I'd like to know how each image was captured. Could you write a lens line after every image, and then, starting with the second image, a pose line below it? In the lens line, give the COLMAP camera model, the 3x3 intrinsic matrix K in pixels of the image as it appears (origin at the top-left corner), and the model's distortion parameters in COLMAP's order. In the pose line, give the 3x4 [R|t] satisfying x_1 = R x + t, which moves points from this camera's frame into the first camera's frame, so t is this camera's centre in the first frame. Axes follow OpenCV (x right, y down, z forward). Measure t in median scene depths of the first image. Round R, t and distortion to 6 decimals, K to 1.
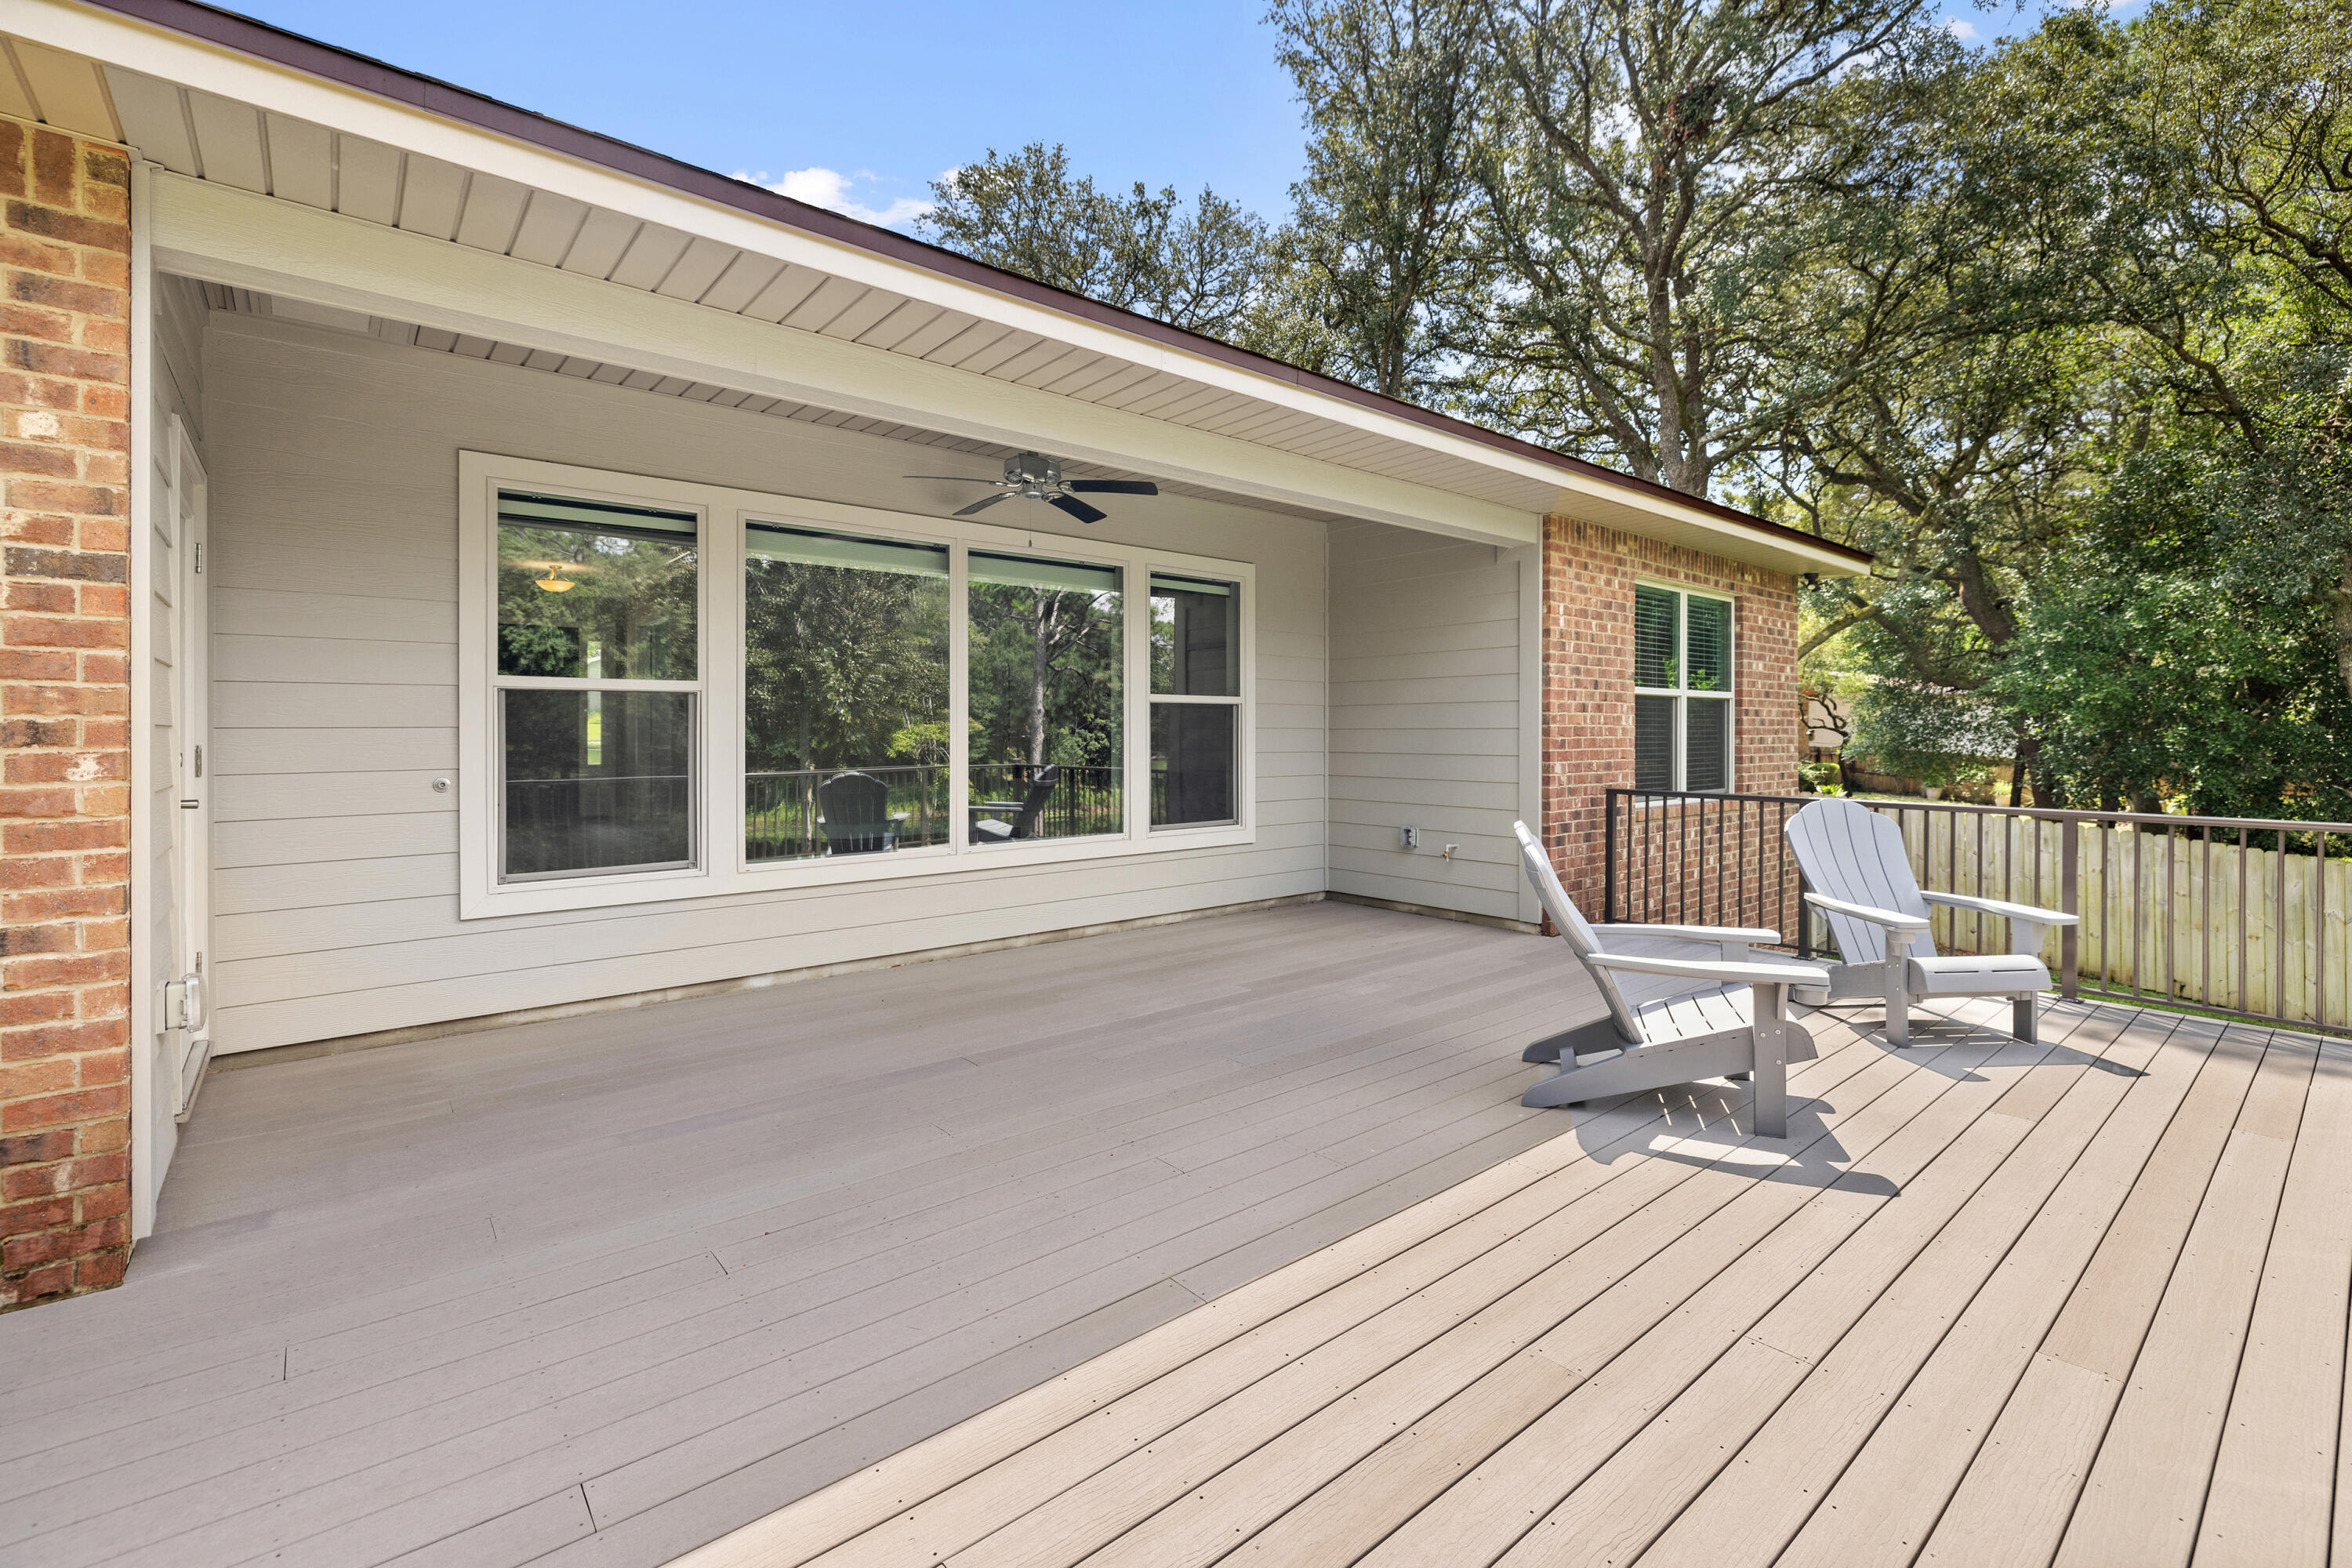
lens RADIAL K [[1024.3, 0, 1179.9], [0, 1024.3, 736.6], [0, 0, 1]] dist [0.002380, 0.000697]
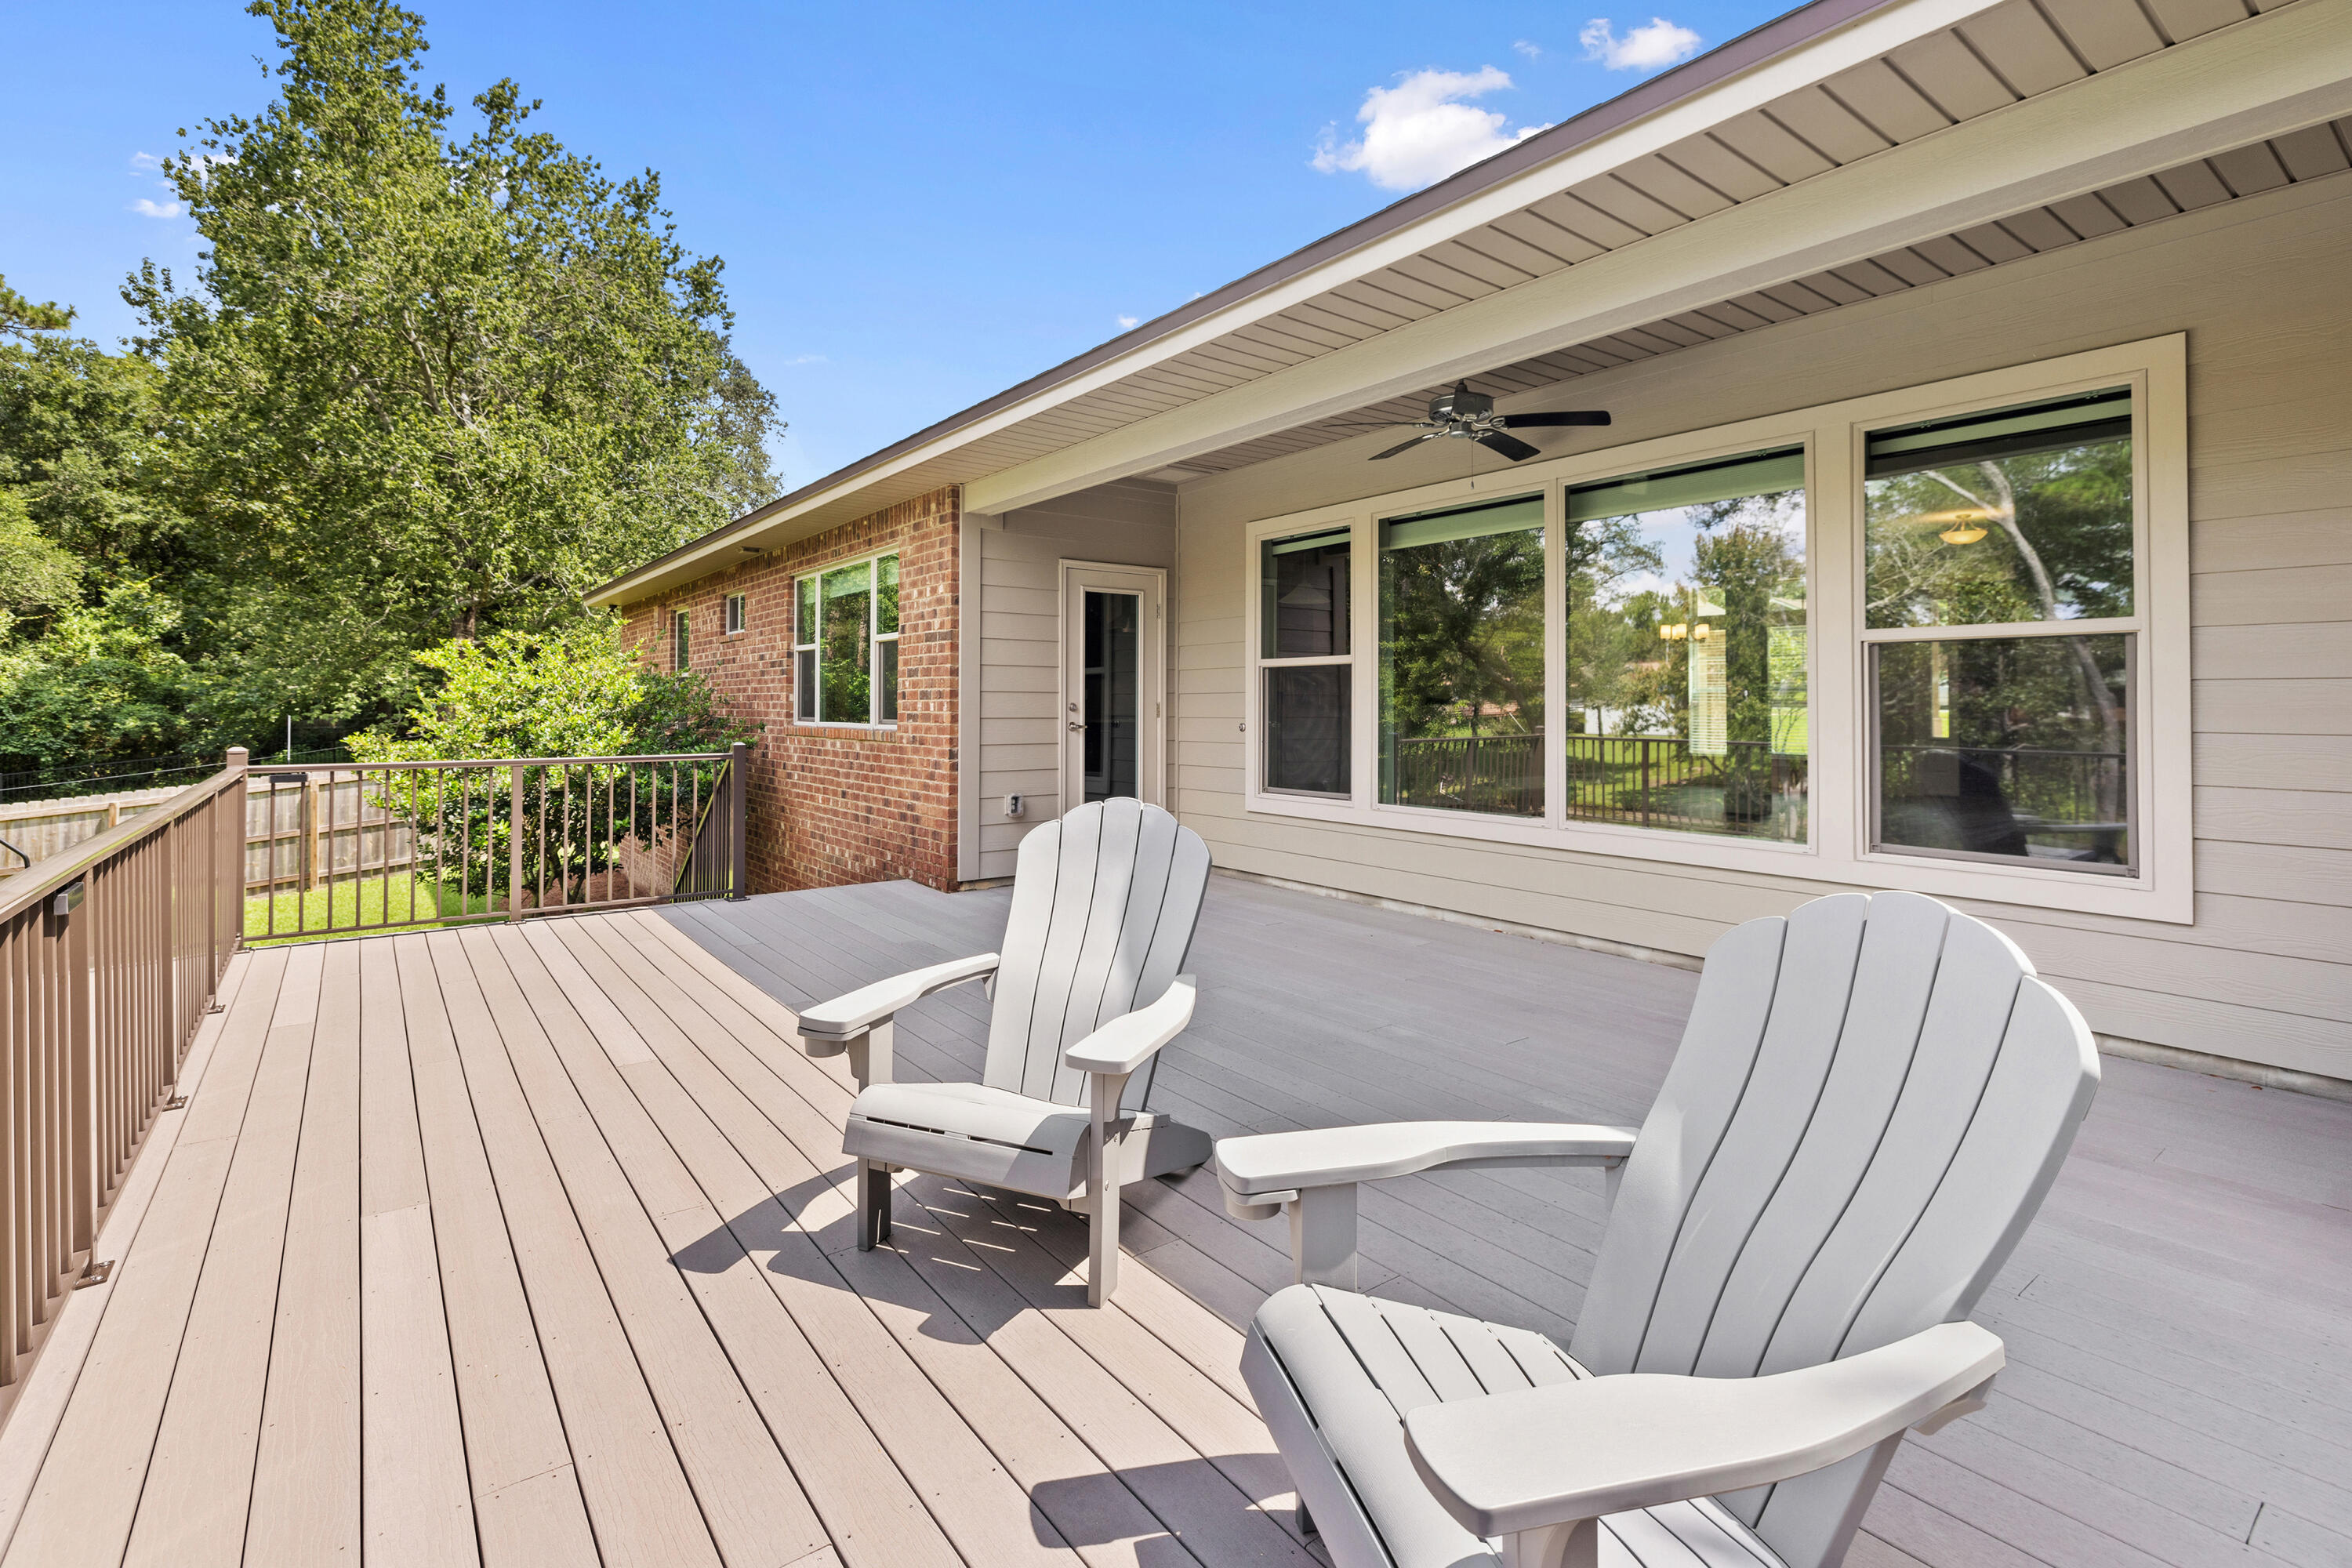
lens RADIAL K [[1054.2, 0, 1160.0], [0, 1054.2, 736.9], [0, 0, 1]] dist [0.003065, 0.000039]
pose [[-0.048004, 0.033108, -0.998298, 0.623178], [-0.006092, 0.999422, 0.033438, 0.003360], [0.998829, 0.007687, -0.047775, 0.592730]]
